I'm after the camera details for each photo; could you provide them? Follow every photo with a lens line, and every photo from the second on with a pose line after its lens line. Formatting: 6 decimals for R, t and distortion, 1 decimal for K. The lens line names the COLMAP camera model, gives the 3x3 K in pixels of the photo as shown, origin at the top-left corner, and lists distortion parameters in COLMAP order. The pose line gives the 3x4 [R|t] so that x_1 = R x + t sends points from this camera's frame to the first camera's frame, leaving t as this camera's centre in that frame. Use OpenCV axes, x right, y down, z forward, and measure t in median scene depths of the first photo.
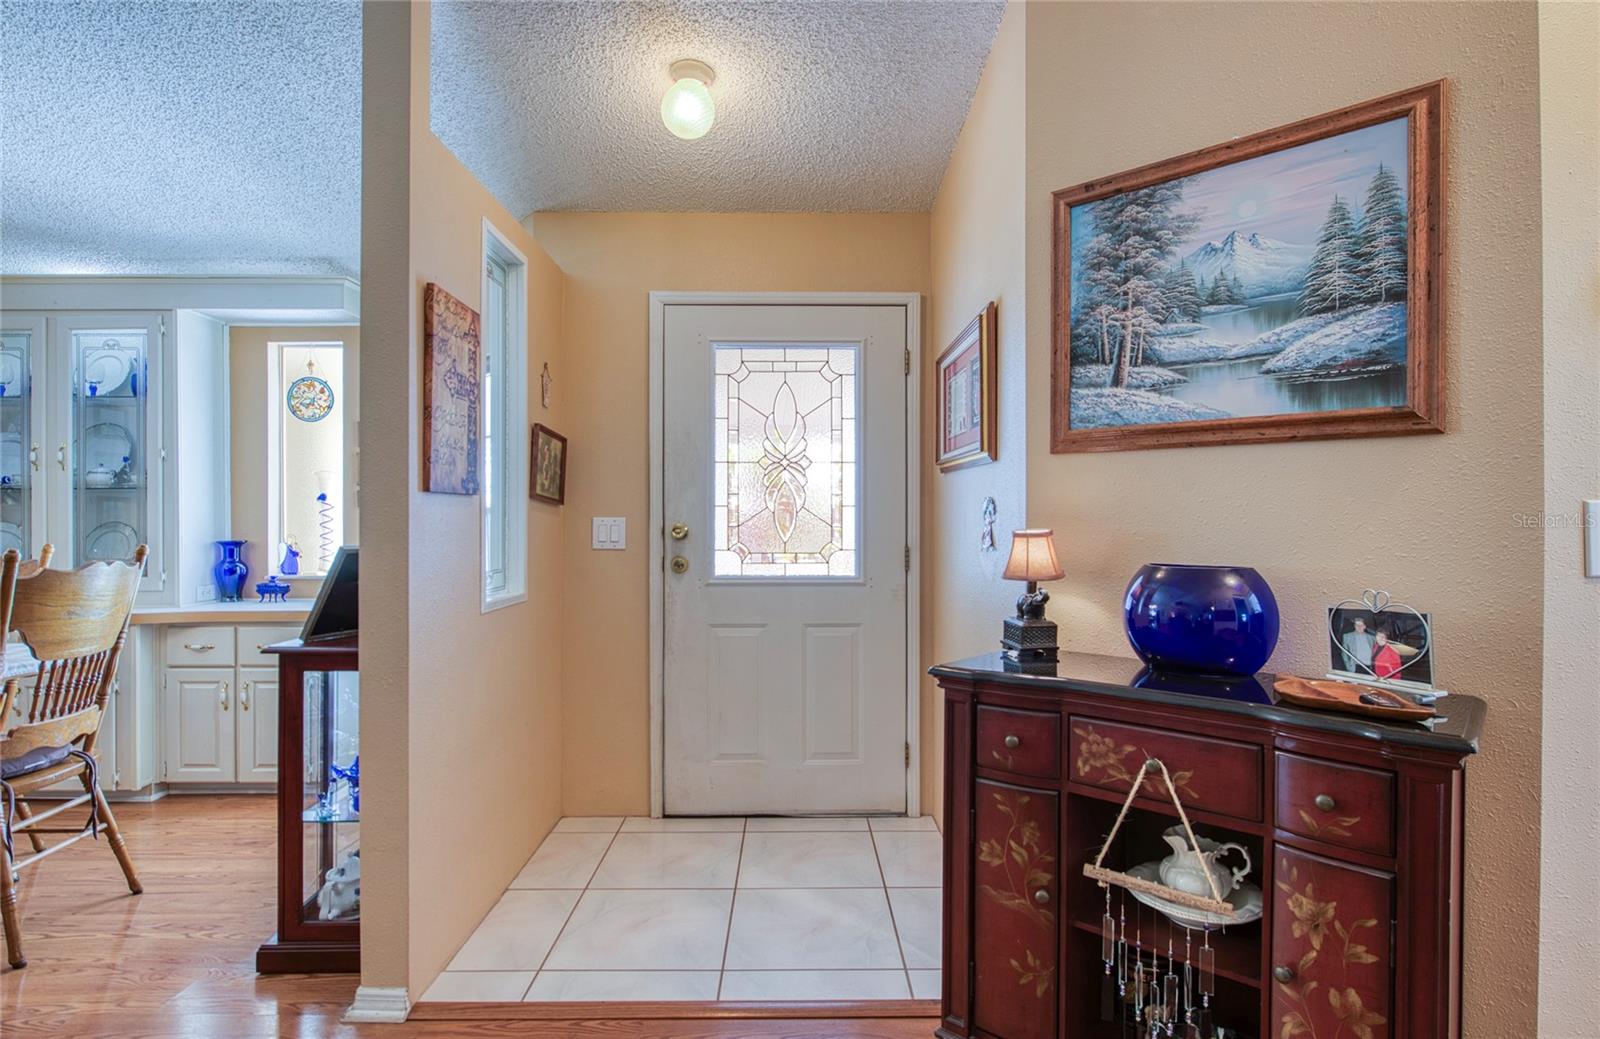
lens RADIAL K [[808.7, 0, 761.7], [0, 808.7, 520.3], [0, 0, 1]] dist [-0.003292, -0.002612]
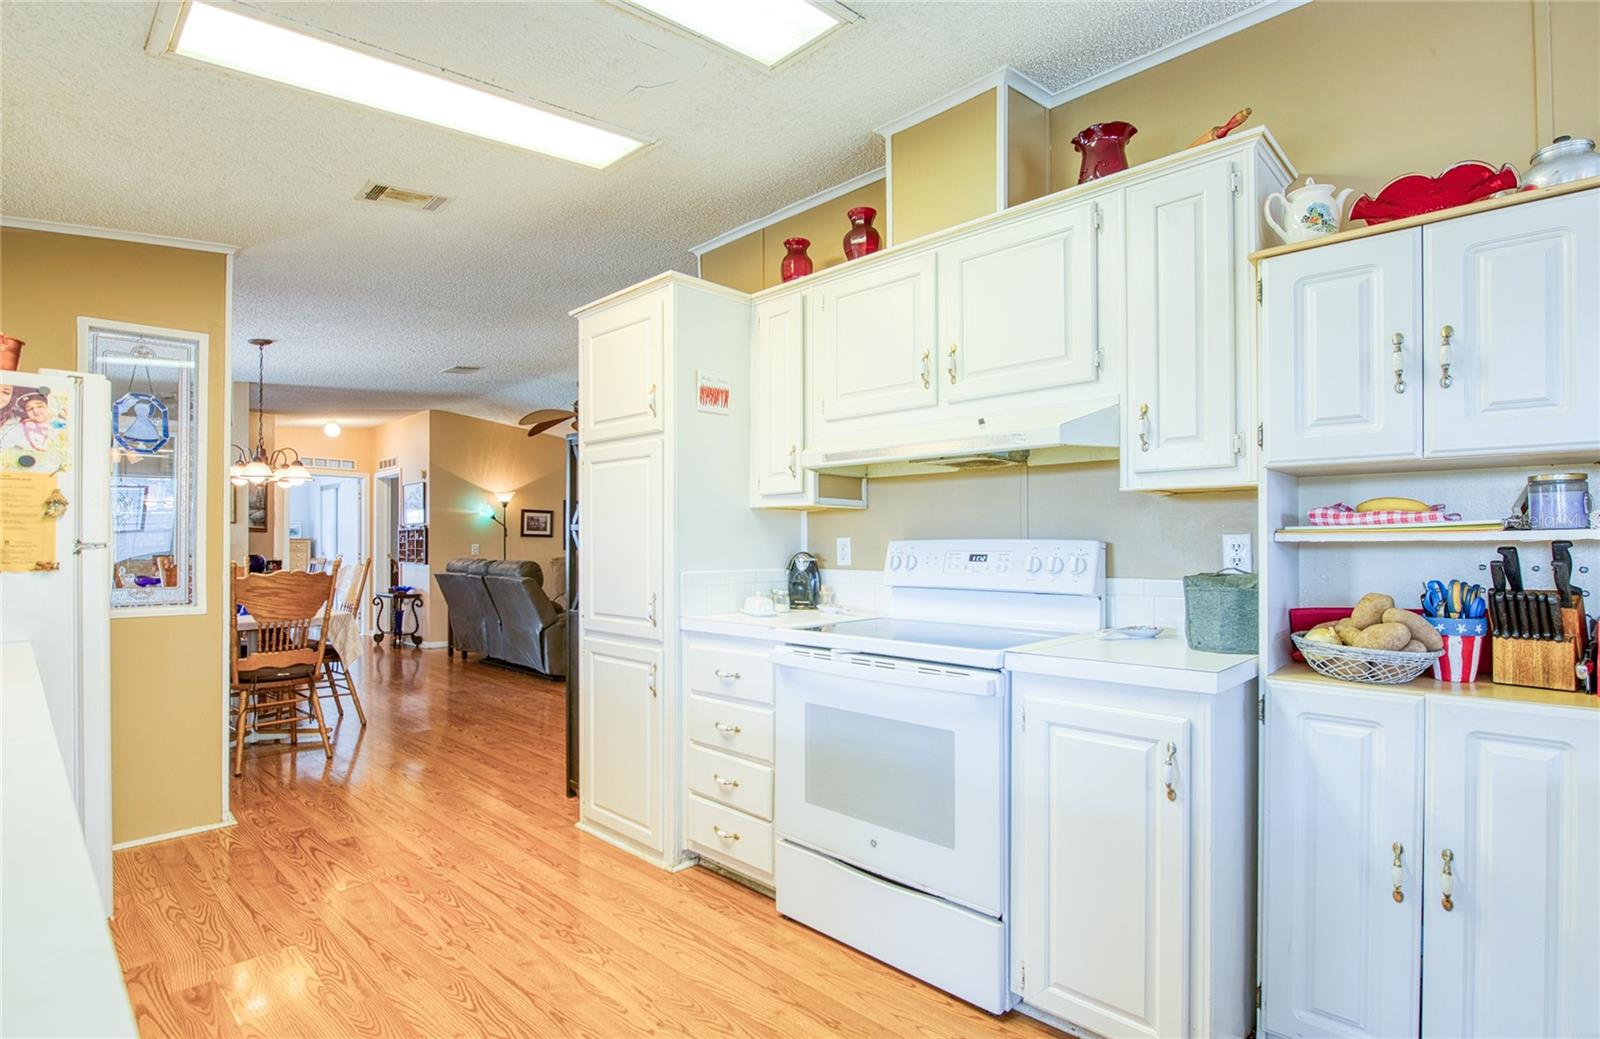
lens RADIAL K [[754.9, 0, 809.9], [0, 754.9, 536.1], [0, 0, 1]] dist [-0.006330, -0.003638]
pose [[-0.729126, 0.012214, 0.684270, -3.834259], [0.005863, 0.999916, -0.011601, 0.009491], [-0.684354, -0.004447, -0.729136, 1.458282]]
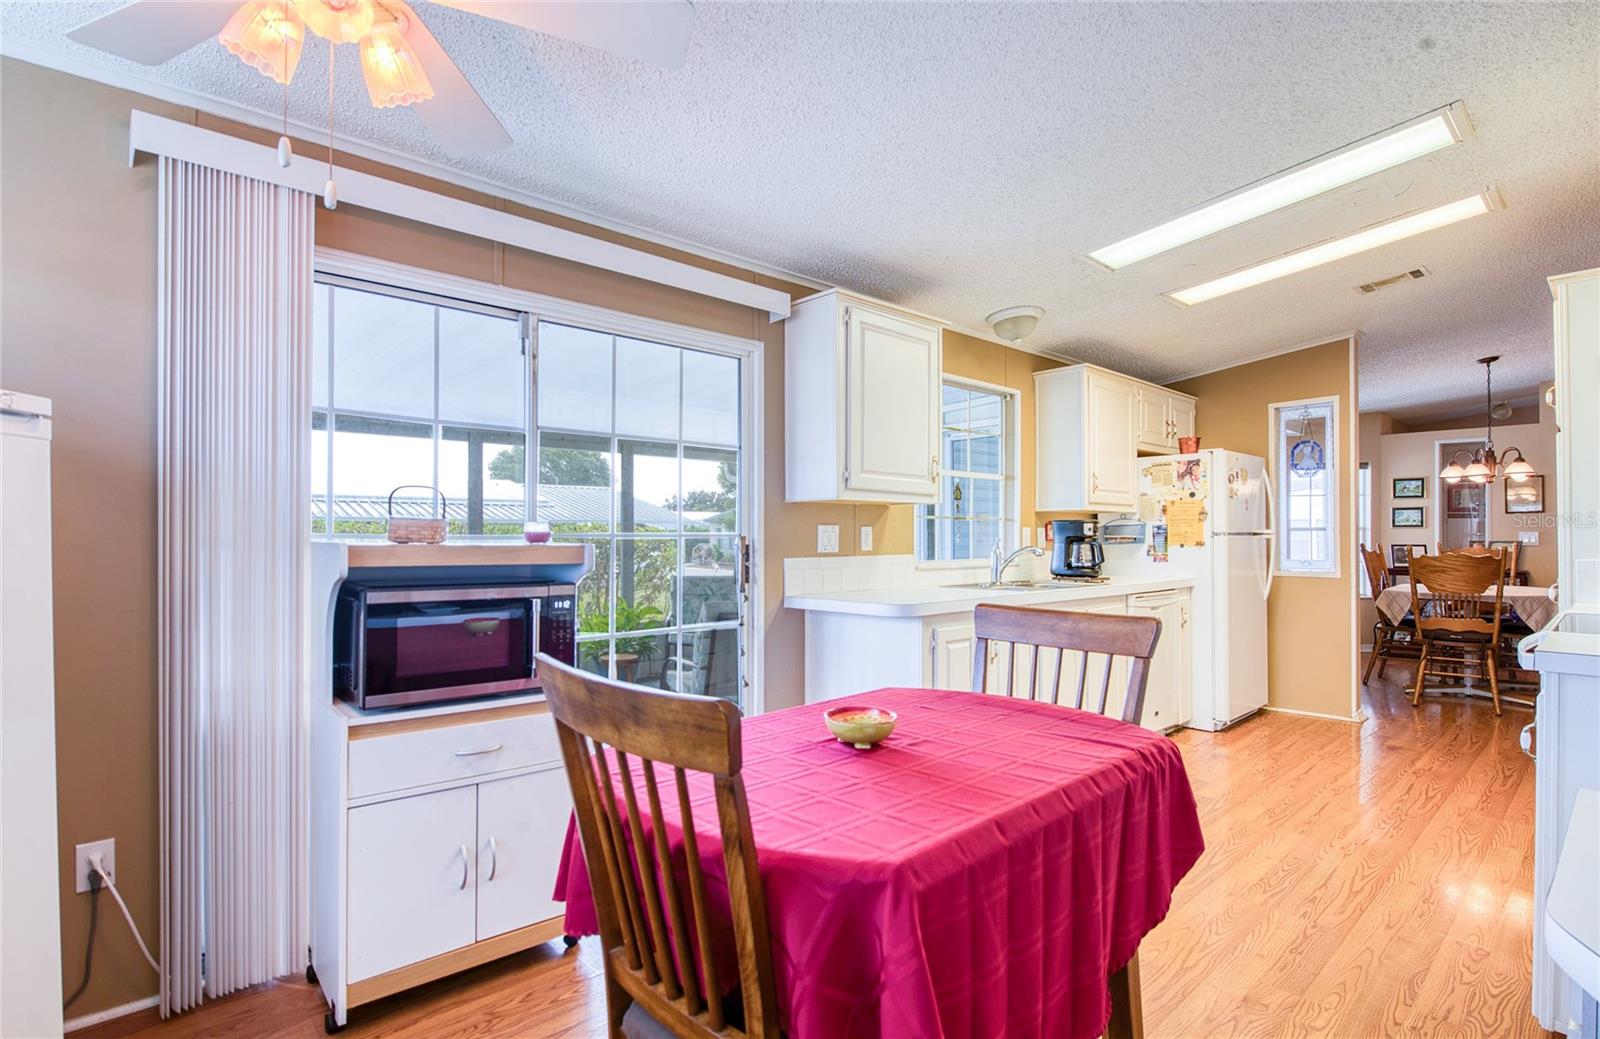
lens RADIAL K [[754.9, 0, 810.7], [0, 754.9, 532.7], [0, 0, 1]] dist [-0.006330, -0.003638]
pose [[0.737442, 0.003747, 0.675400, -4.581065], [0.002320, 0.999965, -0.008081, 0.015799], [-0.675407, 0.007526, 0.737407, 0.682432]]
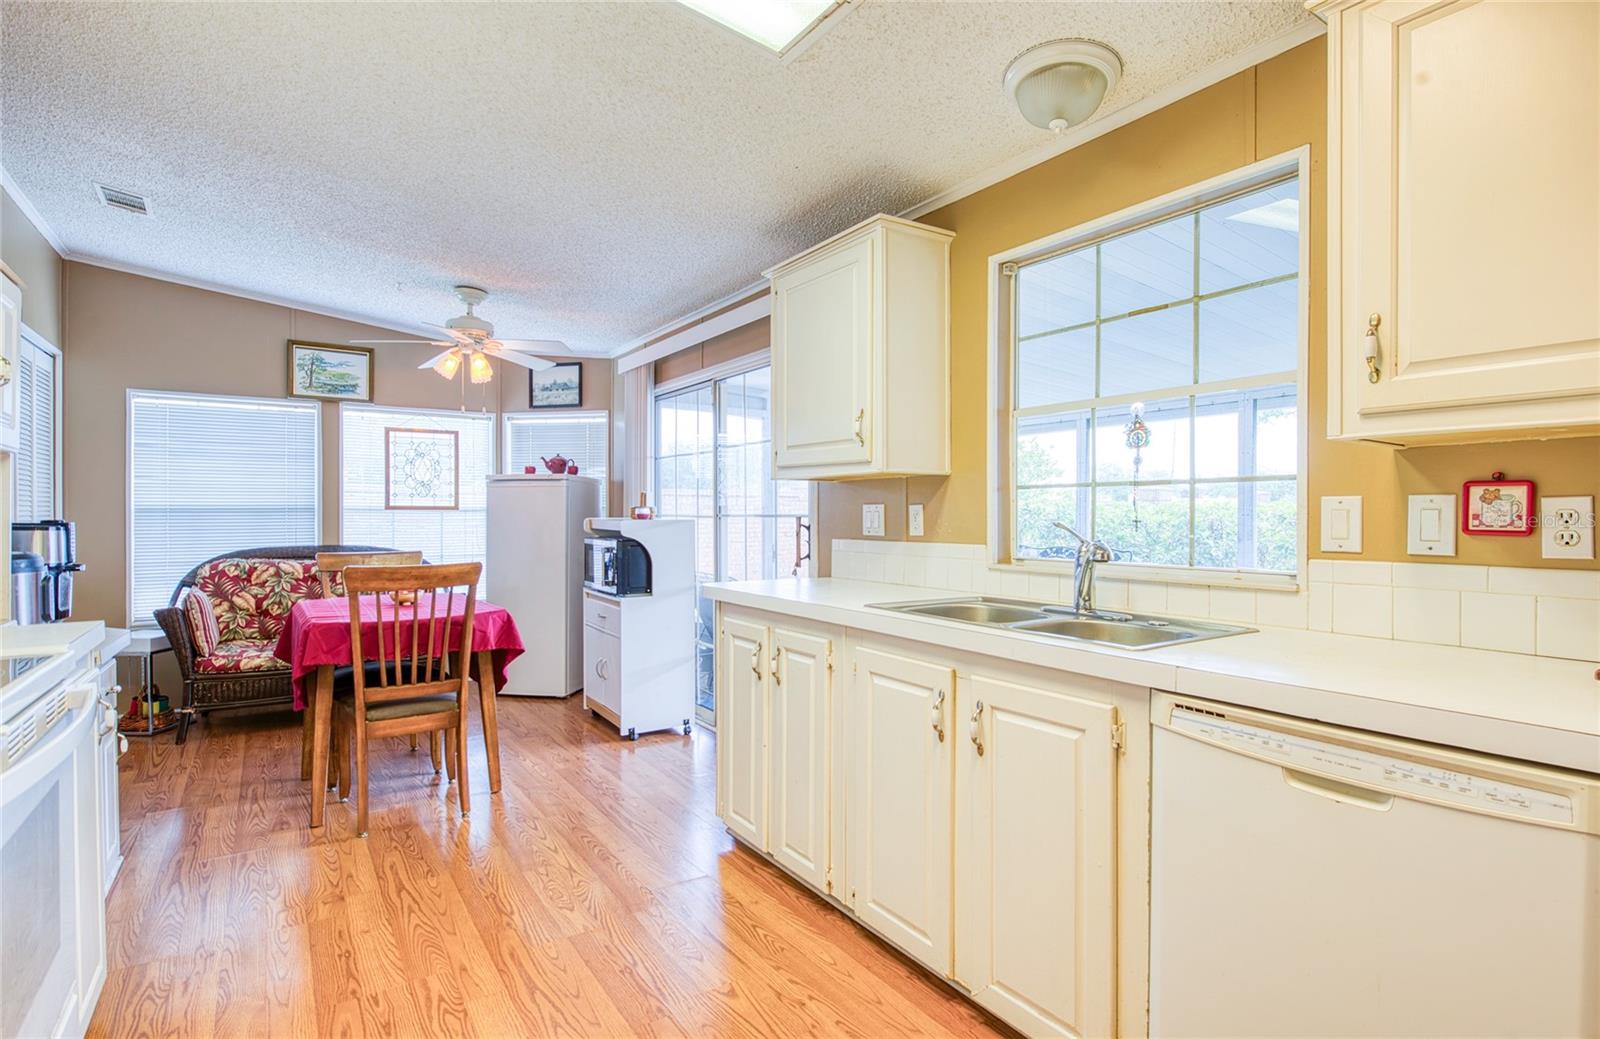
lens RADIAL K [[808.7, 0, 805.4], [0, 808.7, 525.5], [0, 0, 1]] dist [-0.003292, -0.002612]
pose [[0.555244, 0.012364, -0.831595, -2.559723], [-0.005814, 0.999923, 0.010985, 0.010851], [0.831667, -0.001265, 0.555273, 0.876660]]
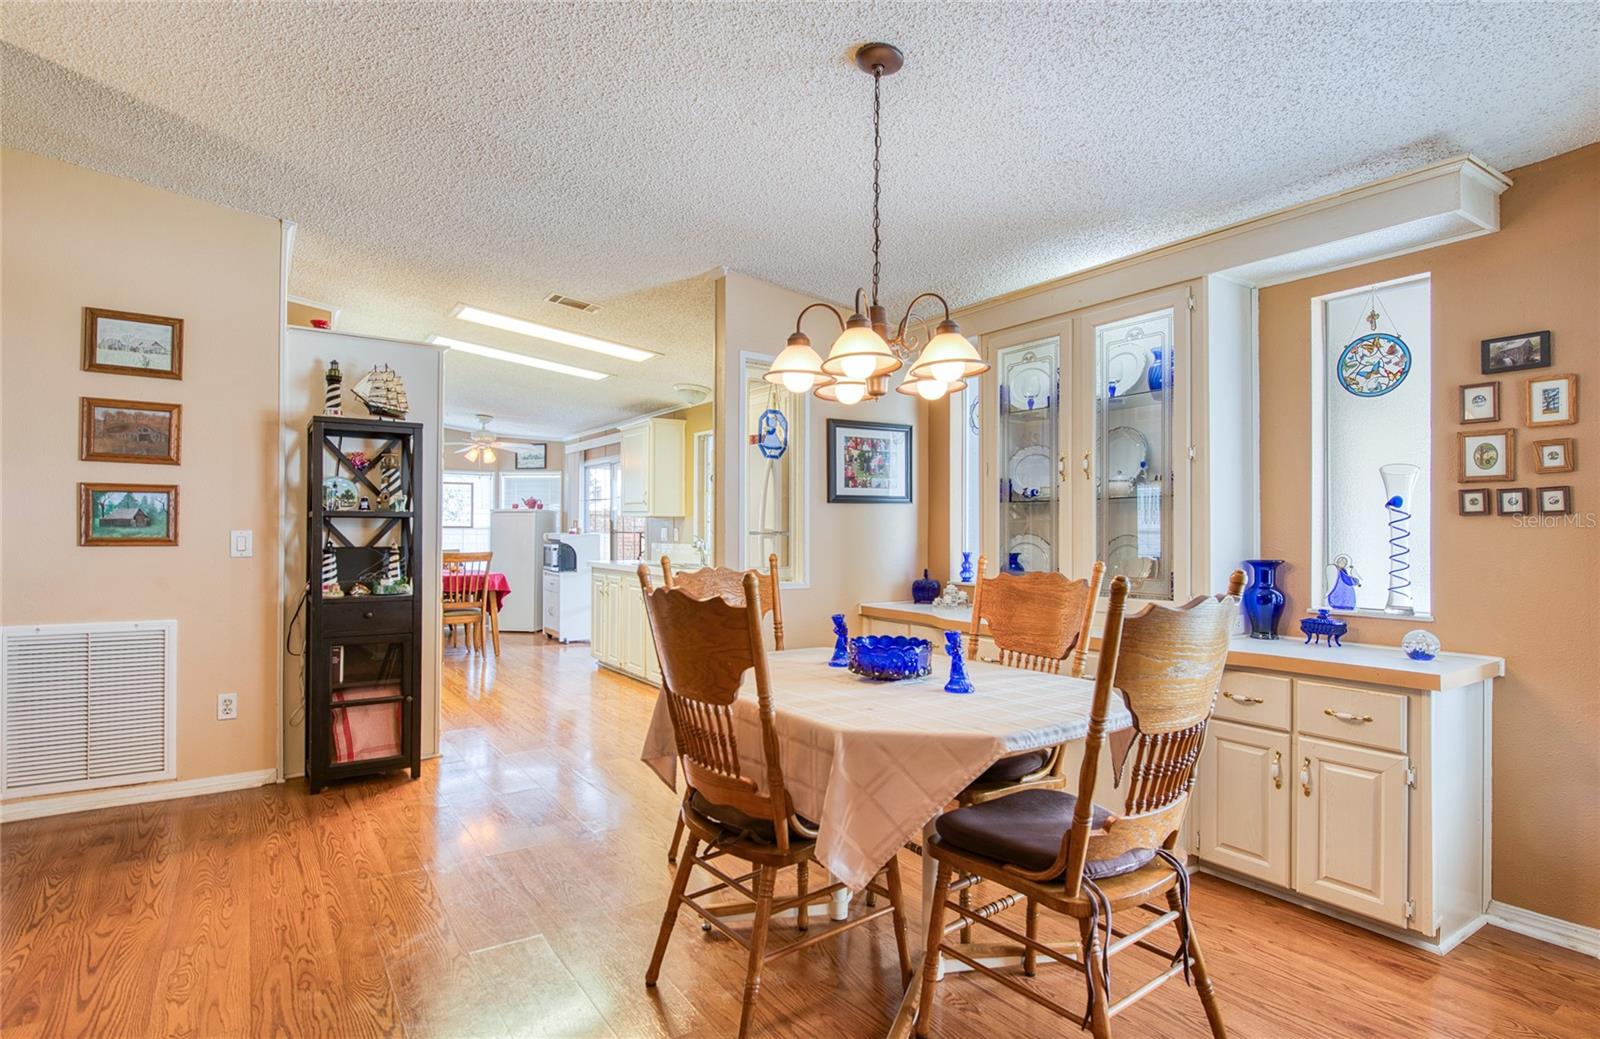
lens RADIAL K [[808.7, 0, 827.5], [0, 808.7, 527.1], [0, 0, 1]] dist [-0.003292, -0.002612]
pose [[0.583186, -0.000839, -0.812338, -0.471918], [-0.004987, 0.999977, -0.004613, -0.002312], [0.812323, 0.006741, 0.583169, 0.352688]]
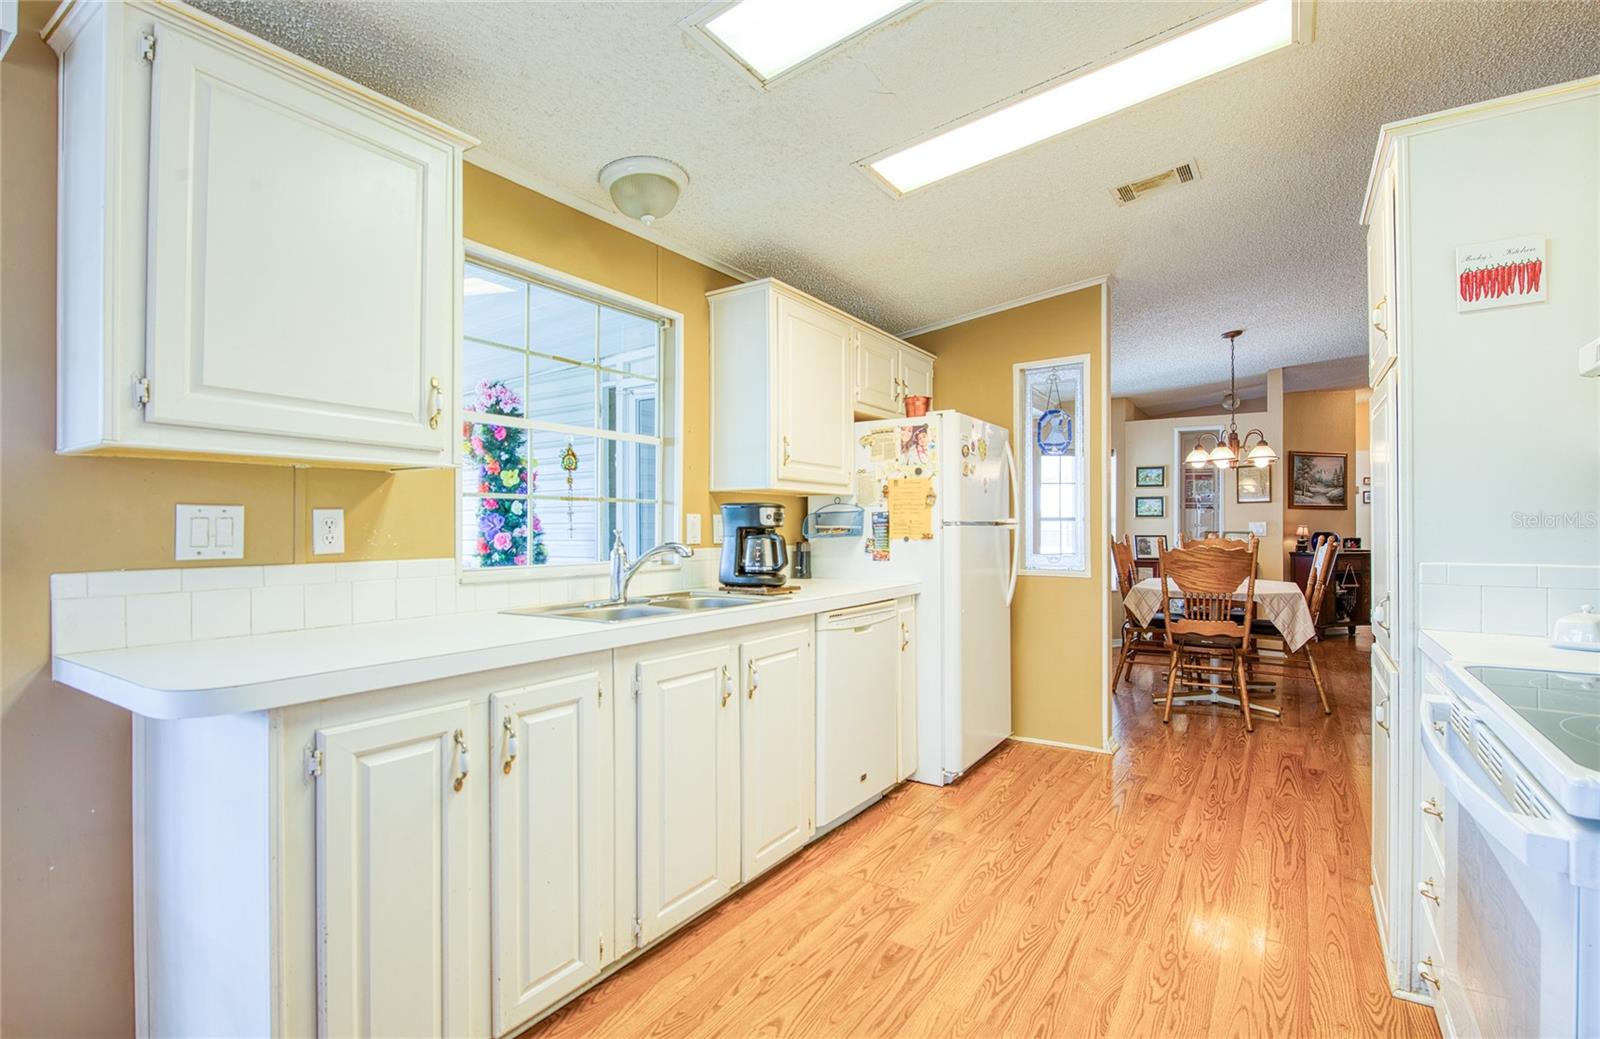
lens RADIAL K [[754.9, 0, 800.7], [0, 754.9, 522.4], [0, 0, 1]] dist [-0.006330, -0.003638]
pose [[0.544526, 0.004493, 0.838732, -3.893304], [0.002534, 0.999972, -0.007002, 0.012706], [-0.838740, 0.005938, 0.544499, 0.846033]]
